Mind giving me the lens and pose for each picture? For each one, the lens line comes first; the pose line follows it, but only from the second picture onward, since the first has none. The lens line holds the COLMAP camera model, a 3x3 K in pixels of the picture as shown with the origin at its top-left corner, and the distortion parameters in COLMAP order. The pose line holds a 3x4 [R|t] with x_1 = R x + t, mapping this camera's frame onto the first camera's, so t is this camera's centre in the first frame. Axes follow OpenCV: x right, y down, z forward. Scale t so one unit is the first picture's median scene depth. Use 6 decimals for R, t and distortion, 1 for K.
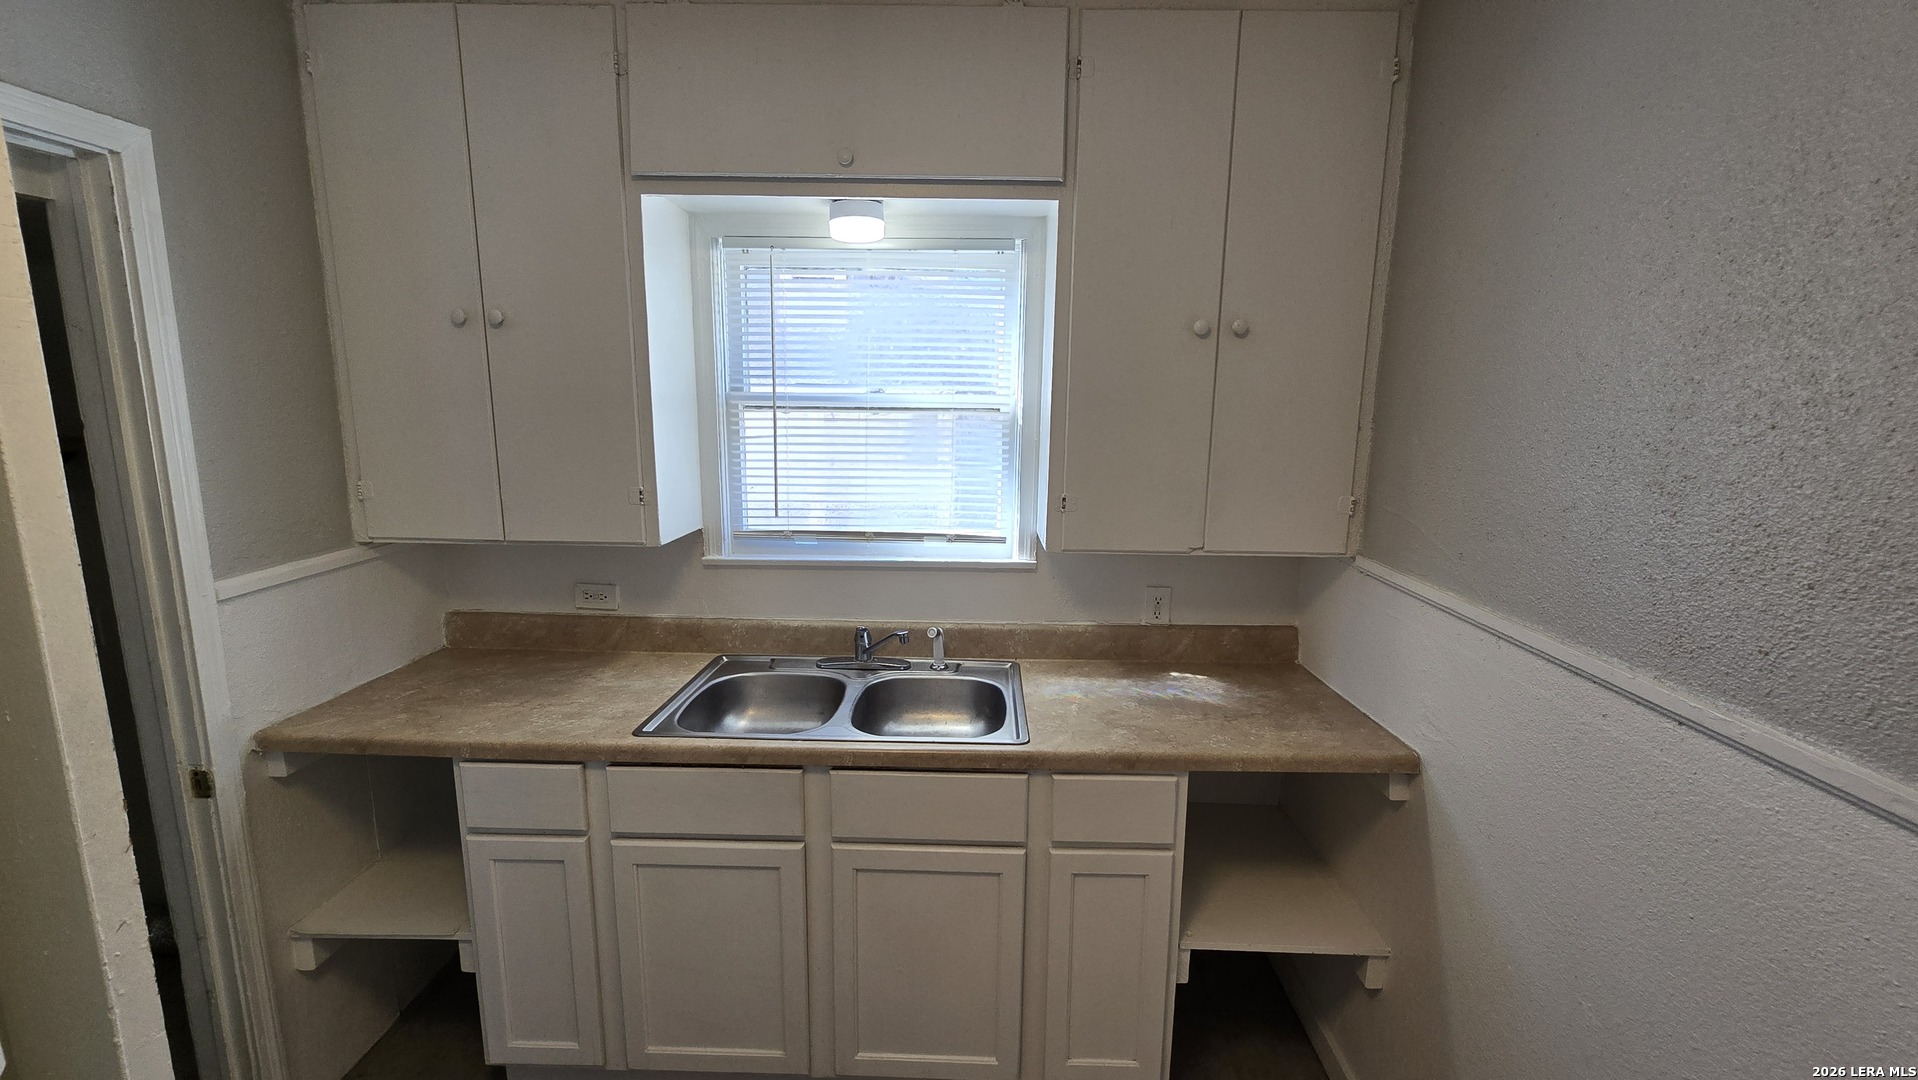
lens RADIAL K [[783.5, 0, 961.7], [0, 783.5, 542.8], [0, 0, 1]] dist [-0.001539, -0.000242]
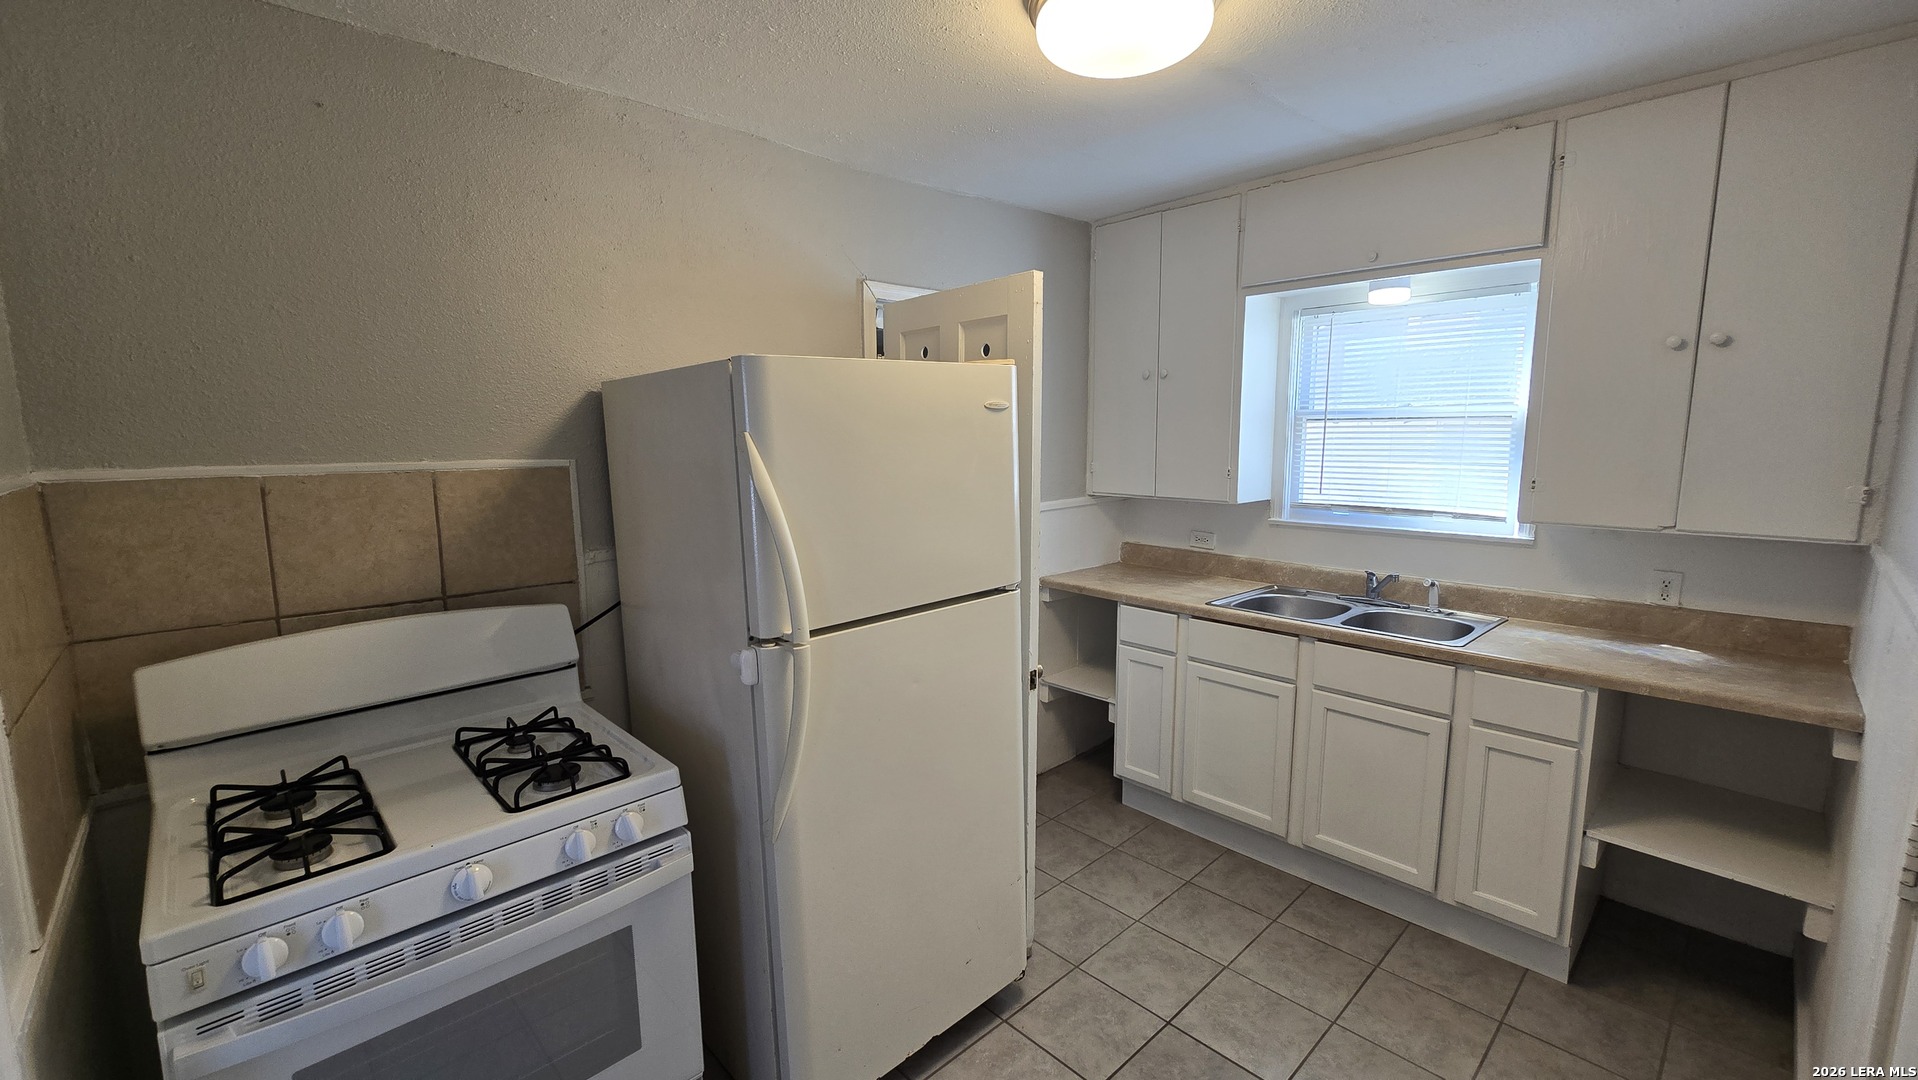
lens RADIAL K [[783.5, 0, 961.7], [0, 783.5, 542.8], [0, 0, 1]] dist [-0.001539, -0.000242]
pose [[0.701922, 0.083997, -0.707284, 0.389880], [-0.109107, 0.993982, 0.009765, 0.135734], [0.703848, 0.070315, 0.706862, -0.581262]]
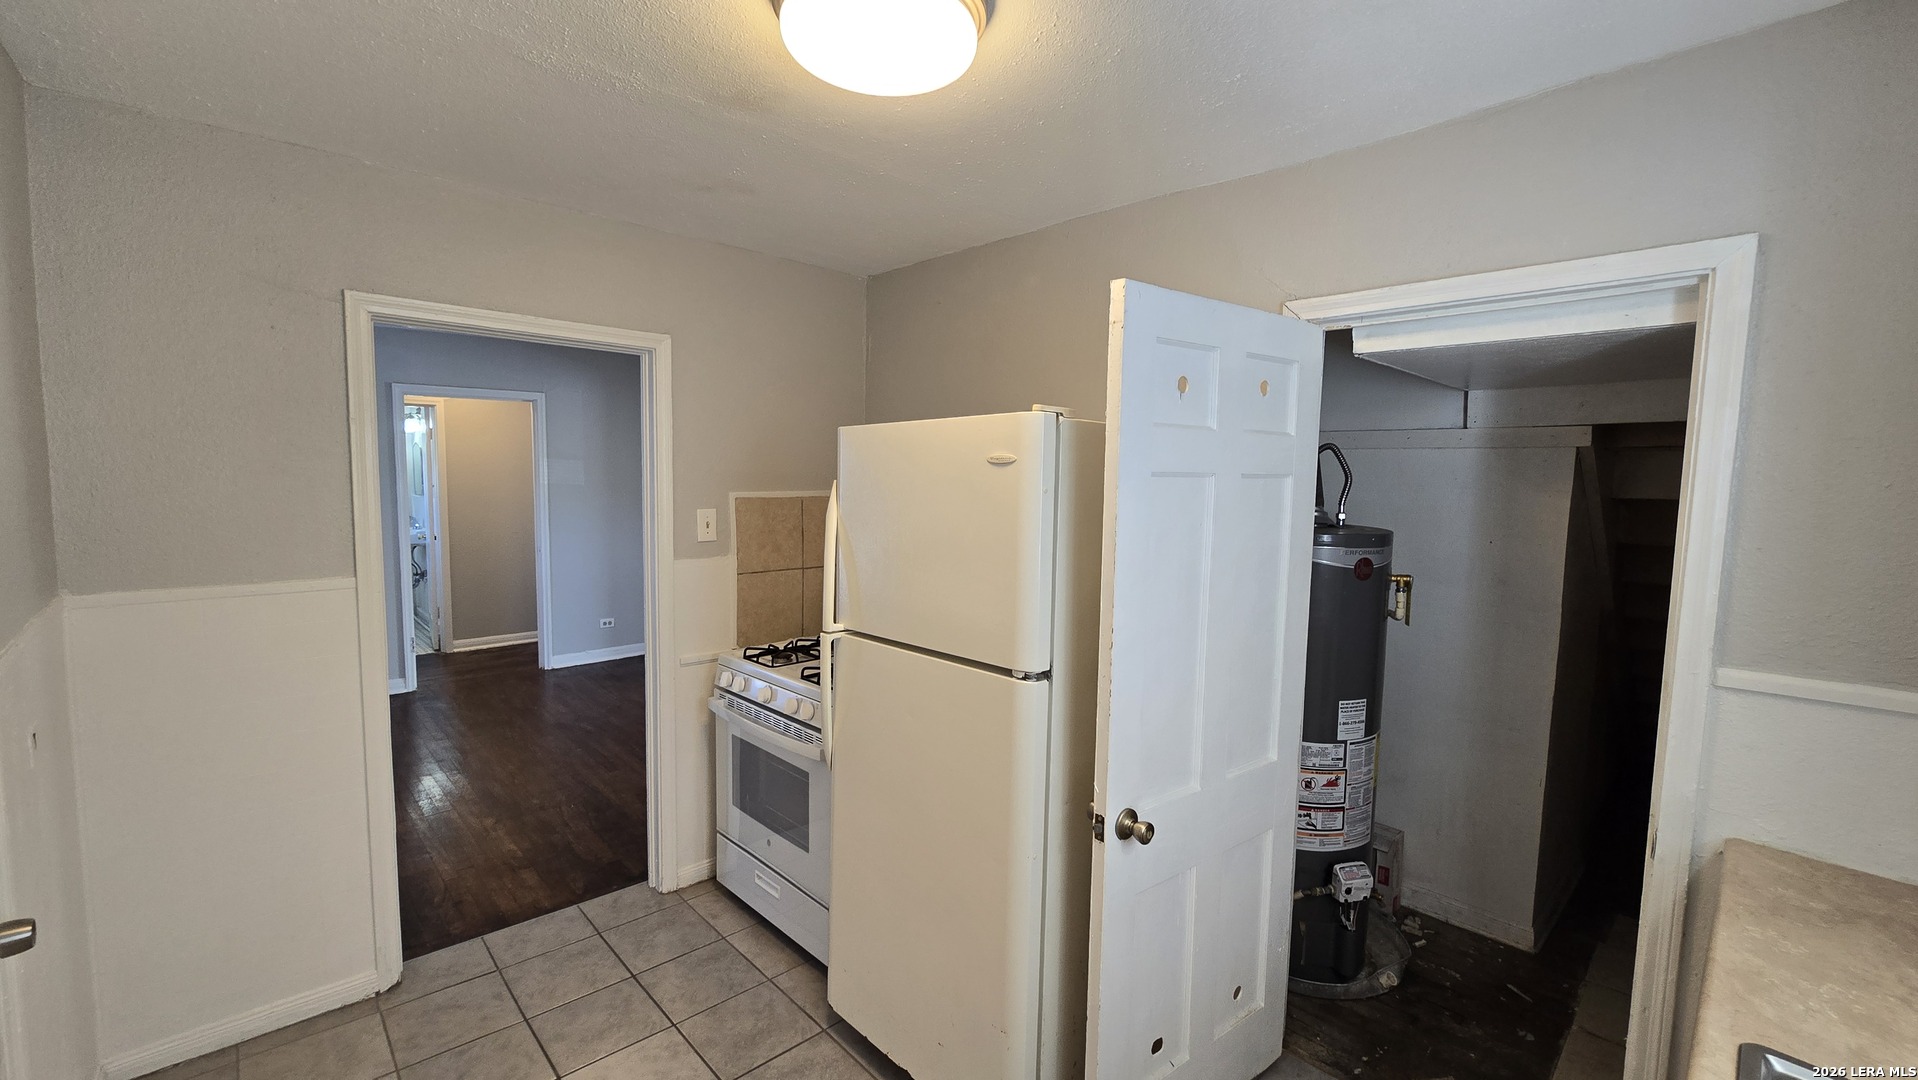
lens RADIAL K [[783.5, 0, 961.7], [0, 783.5, 542.8], [0, 0, 1]] dist [-0.001539, -0.000242]
pose [[-0.711178, 0.032497, -0.702260, 0.352664], [-0.156140, 0.966680, 0.202856, -0.127281], [0.685453, 0.253918, -0.682407, 0.808227]]
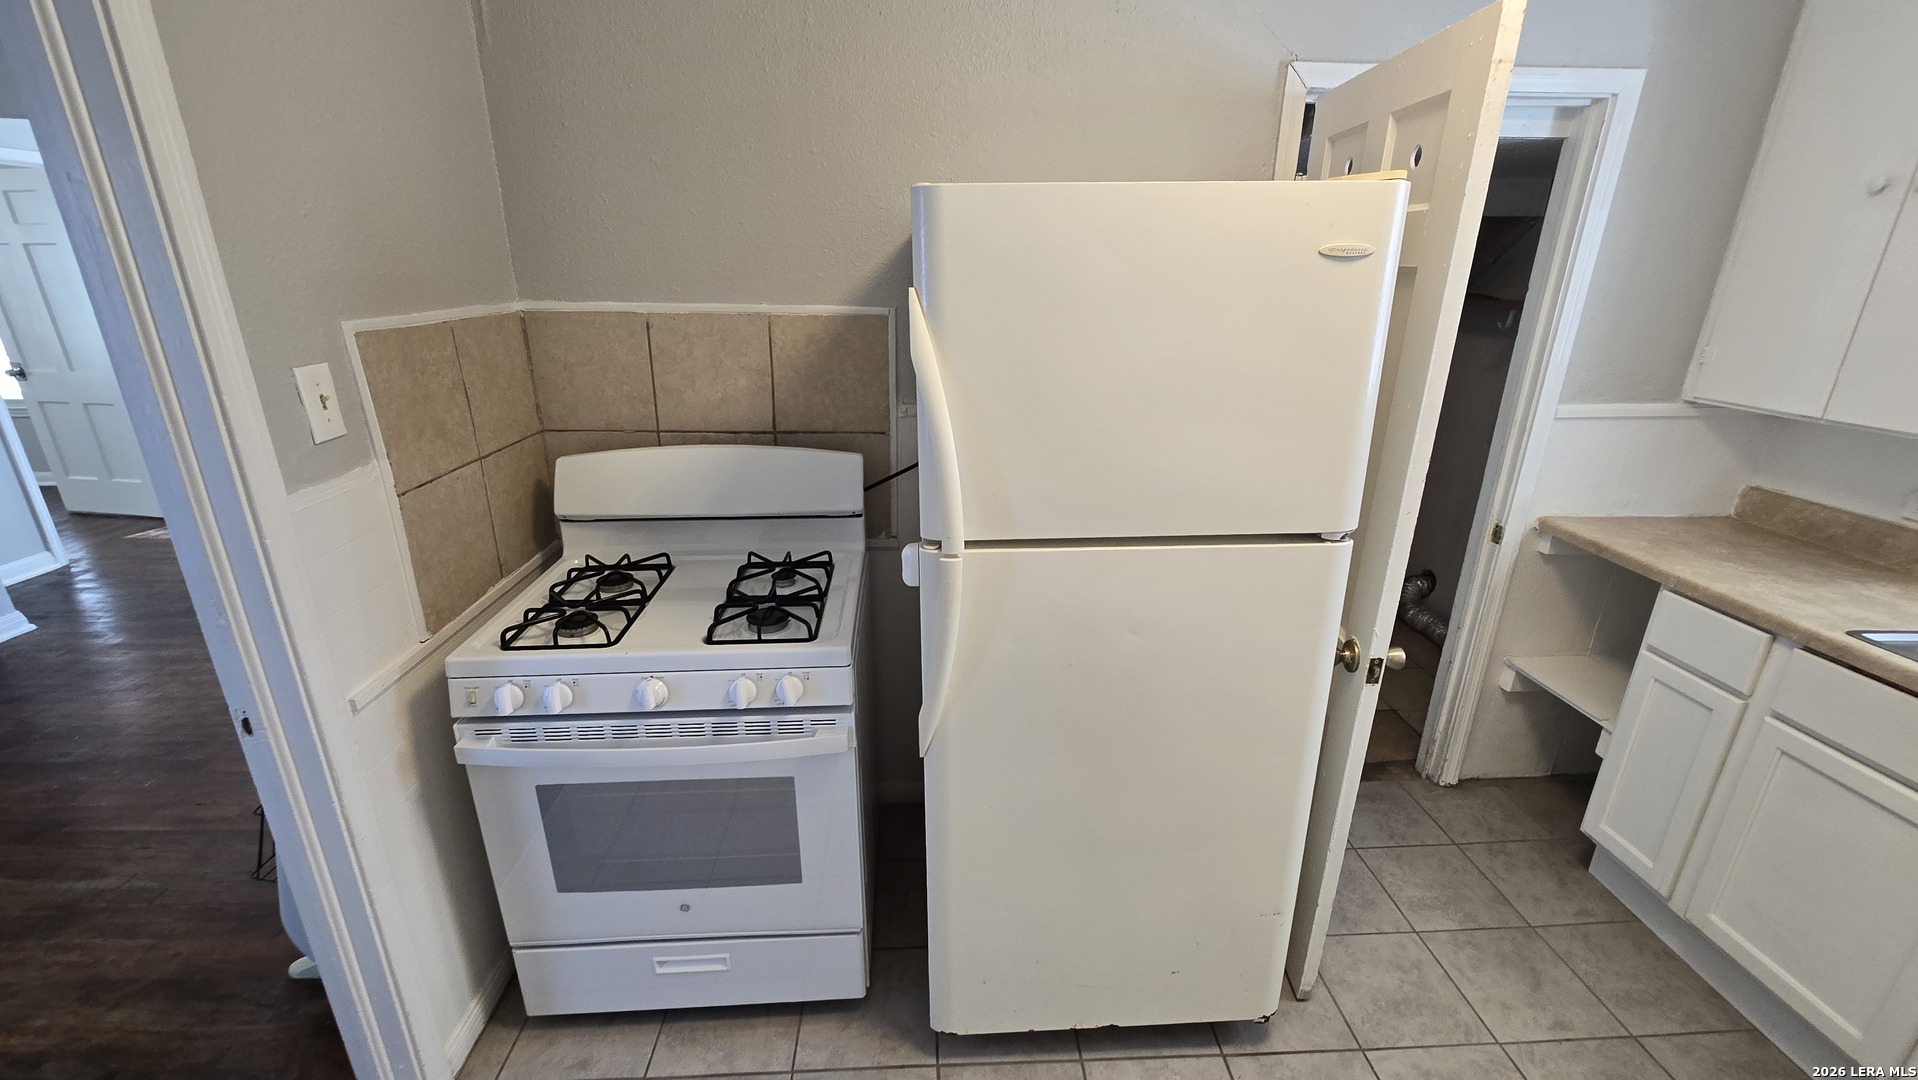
lens RADIAL K [[783.5, 0, 961.7], [0, 783.5, 542.8], [0, 0, 1]] dist [-0.001539, -0.000242]
pose [[0.069439, 0.317714, -0.945641, 0.339412], [-0.184396, 0.935682, 0.300828, 0.048577], [0.980396, 0.153483, 0.123558, -0.176535]]
